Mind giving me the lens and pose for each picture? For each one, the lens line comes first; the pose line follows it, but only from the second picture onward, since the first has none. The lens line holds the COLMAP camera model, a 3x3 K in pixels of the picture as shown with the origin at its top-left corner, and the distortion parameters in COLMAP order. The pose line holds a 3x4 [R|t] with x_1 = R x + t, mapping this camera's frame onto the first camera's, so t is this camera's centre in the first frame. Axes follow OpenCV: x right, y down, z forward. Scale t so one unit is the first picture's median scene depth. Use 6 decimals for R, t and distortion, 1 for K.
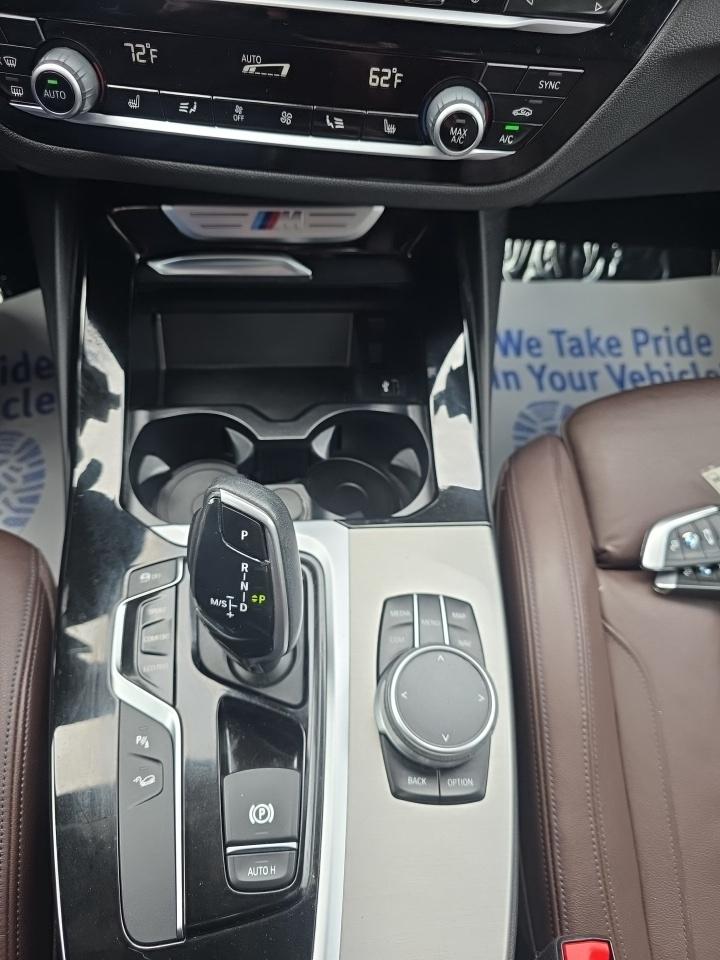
lens RADIAL K [[666.9, 0, 360.0], [0, 666.9, 480.0], [0, 0, 1]] dist [-0.008071, -0.008008]
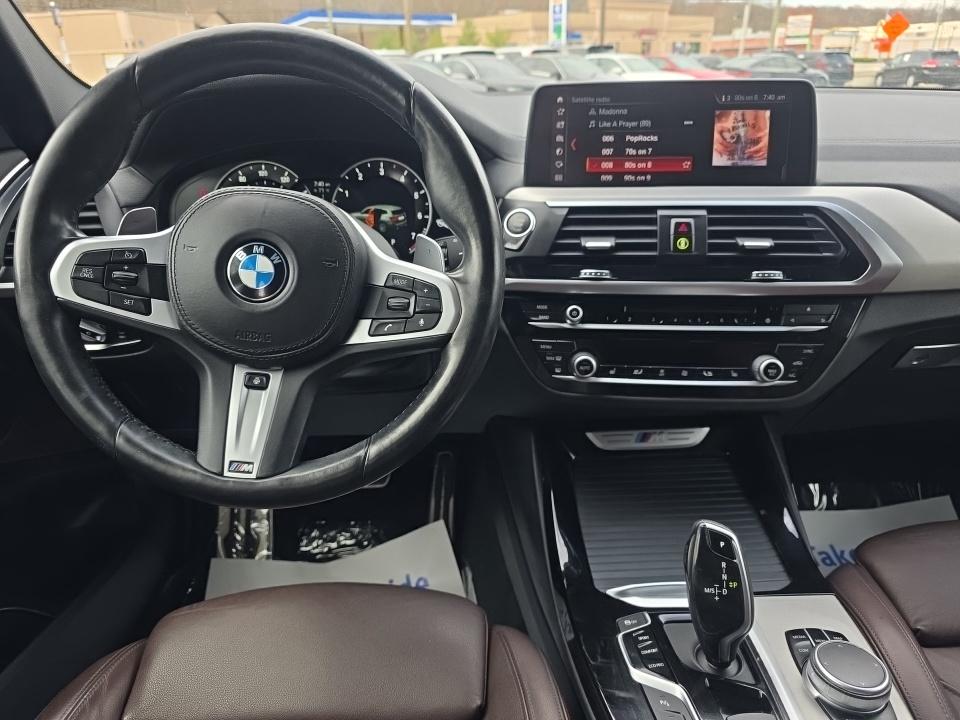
lens RADIAL K [[666.9, 0, 480.0], [0, 666.9, 360.0], [0, 0, 1]] dist [-0.008071, -0.008008]
pose [[0.995540, -0.064777, -0.068579, -0.613401], [0.010782, 0.800339, -0.599450, 0.697041], [0.093717, 0.596038, 0.797469, -0.794748]]
